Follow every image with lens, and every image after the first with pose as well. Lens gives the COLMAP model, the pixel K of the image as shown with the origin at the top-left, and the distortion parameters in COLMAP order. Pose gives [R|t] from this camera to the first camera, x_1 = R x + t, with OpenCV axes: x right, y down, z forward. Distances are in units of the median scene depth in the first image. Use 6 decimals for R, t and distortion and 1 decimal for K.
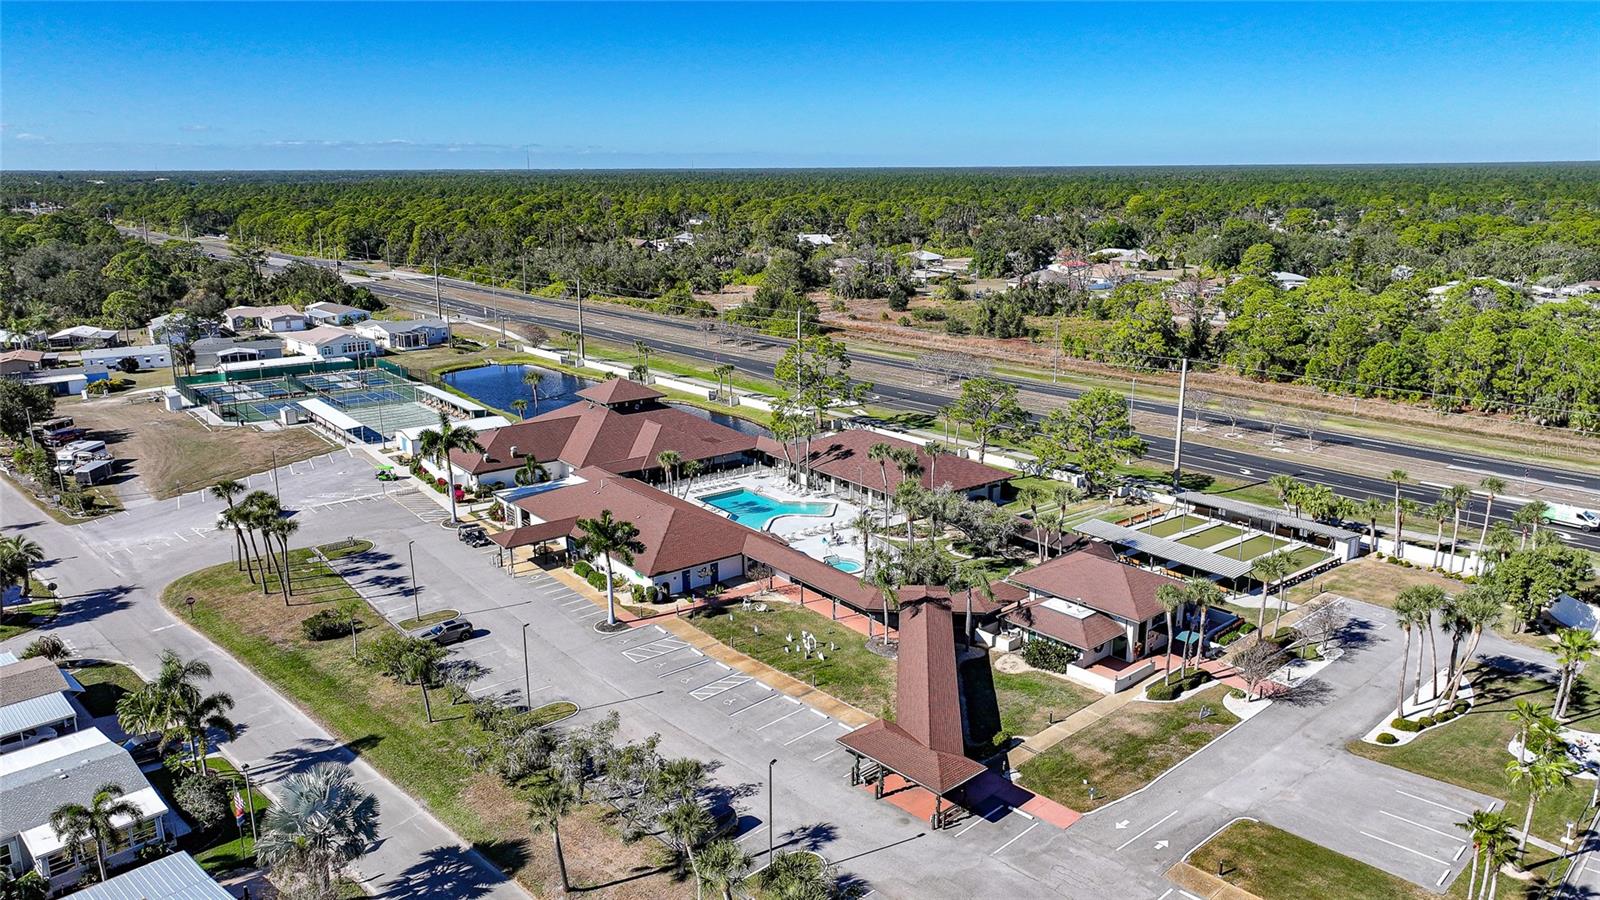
lens RADIAL K [[1112.8, 0, 805.9], [0, 1112.8, 454.8], [0, 0, 1]] dist [0.002136, 0.011205]
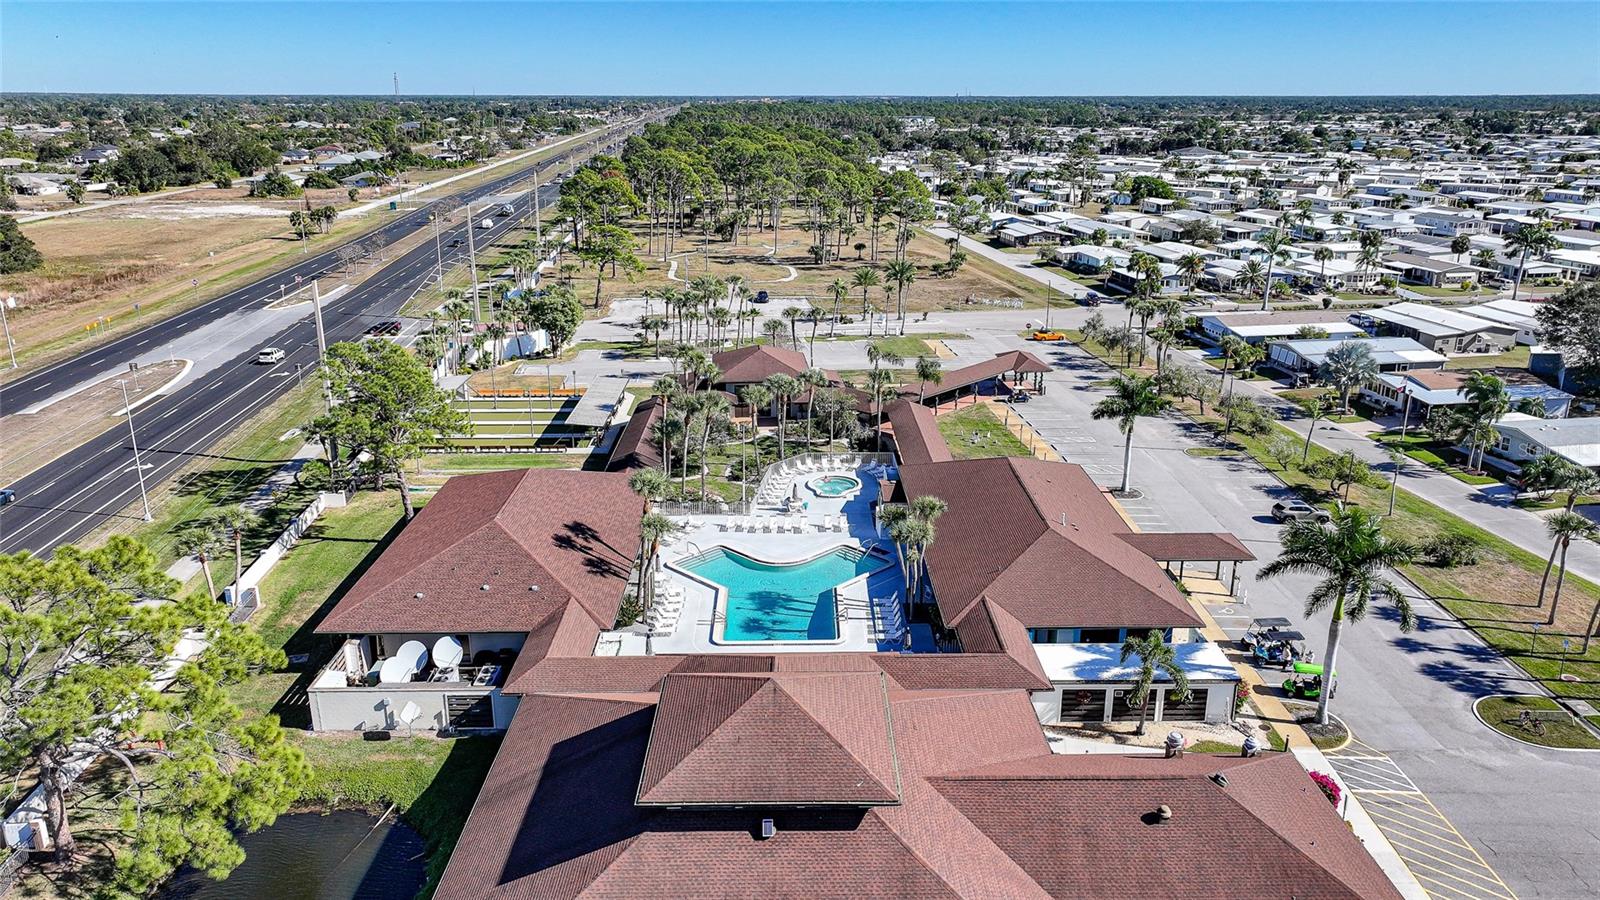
lens RADIAL K [[1112.8, 0, 801.4], [0, 1112.8, 465.7], [0, 0, 1]] dist [0.002136, 0.011205]
pose [[-0.796130, -0.188458, 0.575031, -0.458467], [0.155675, 0.854497, 0.495581, -0.359748], [-0.584758, 0.484065, -0.650952, 1.618904]]
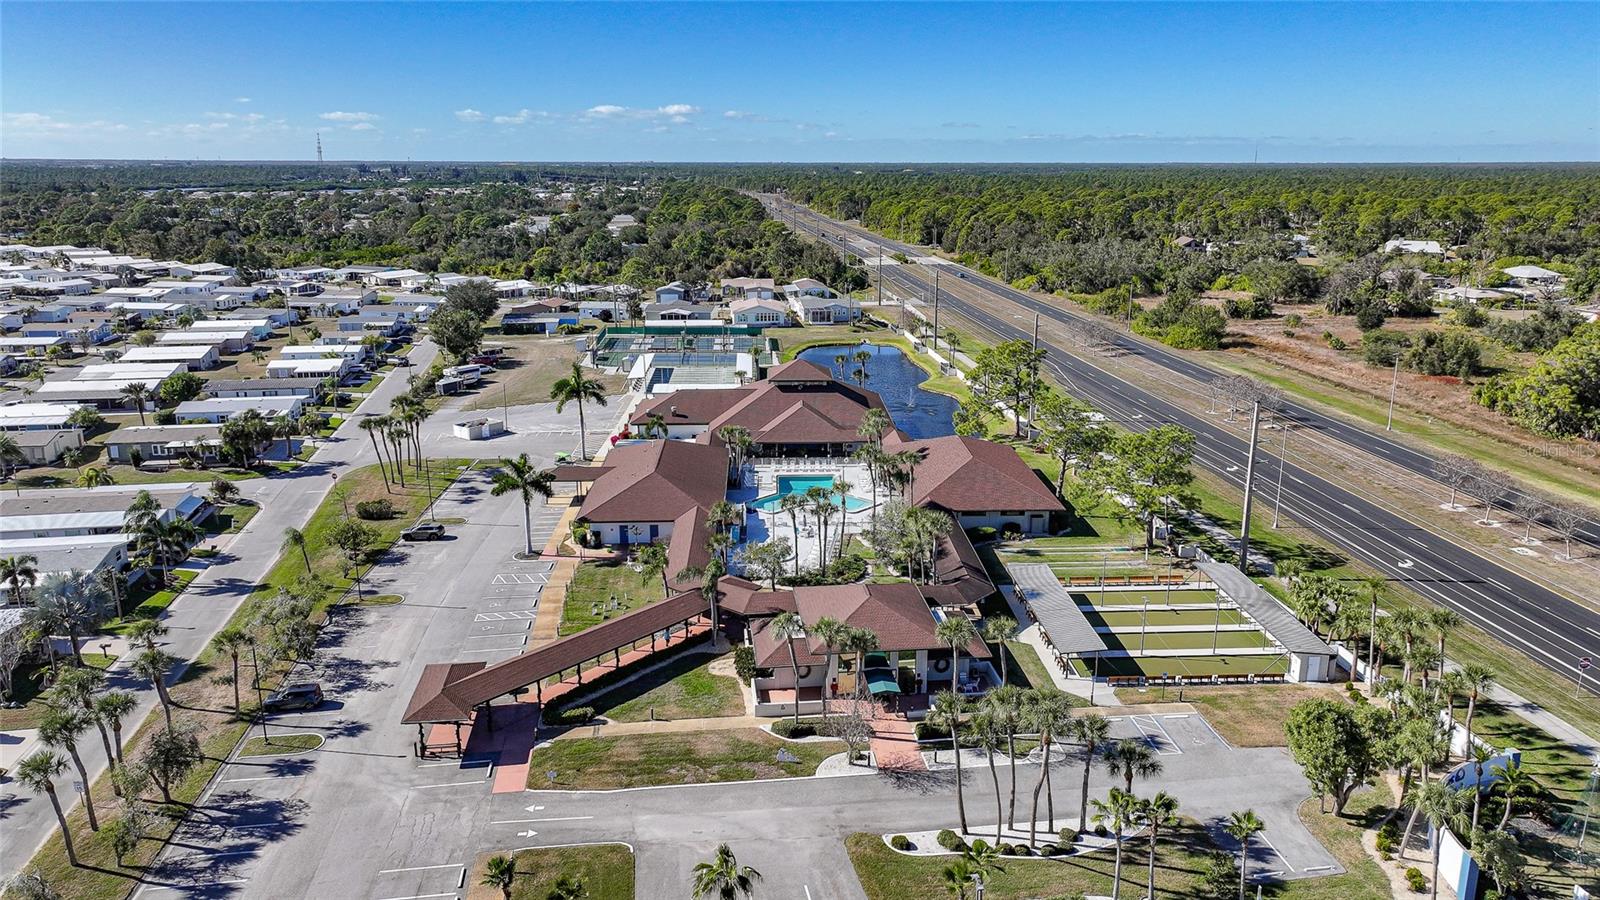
lens RADIAL K [[1112.8, 0, 811.2], [0, 1112.8, 446.2], [0, 0, 1]] dist [0.002136, 0.011205]
pose [[0.816145, 0.149125, -0.558273, 0.632663], [-0.149966, 0.987685, 0.044591, -0.050251], [0.558048, 0.047329, 0.828458, 0.173528]]
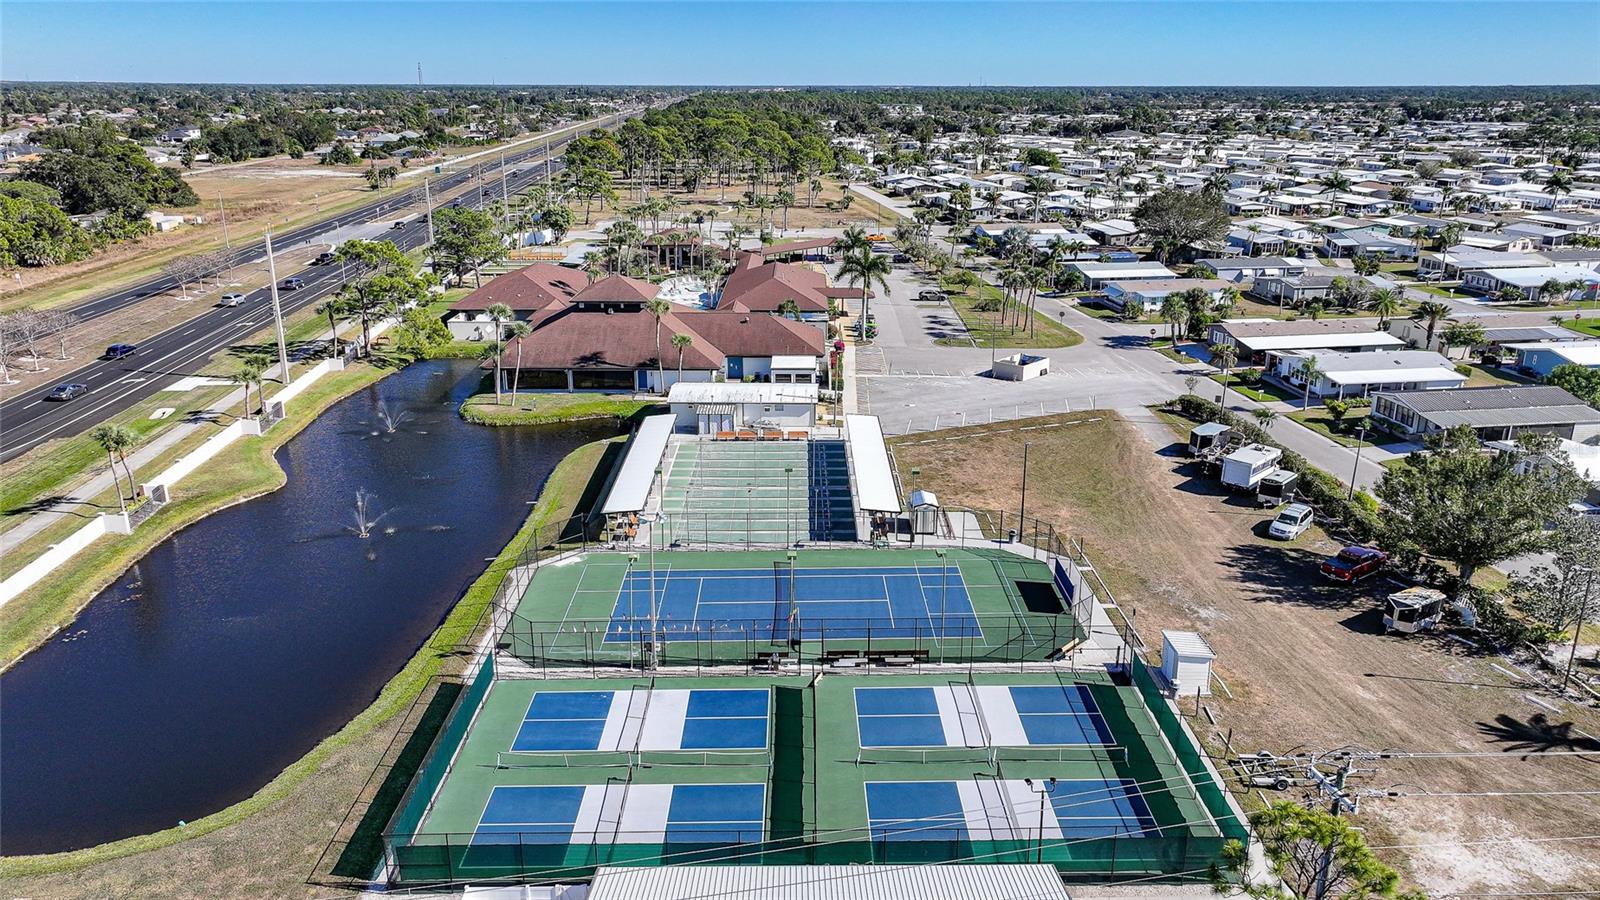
lens RADIAL K [[1112.8, 0, 801.1], [0, 1112.8, 436.2], [0, 0, 1]] dist [0.002136, 0.011205]
pose [[-0.787344, -0.184111, 0.588382, -1.137100], [0.156898, 0.863108, 0.480030, -0.494446], [-0.596216, 0.470264, -0.650675, 2.152664]]
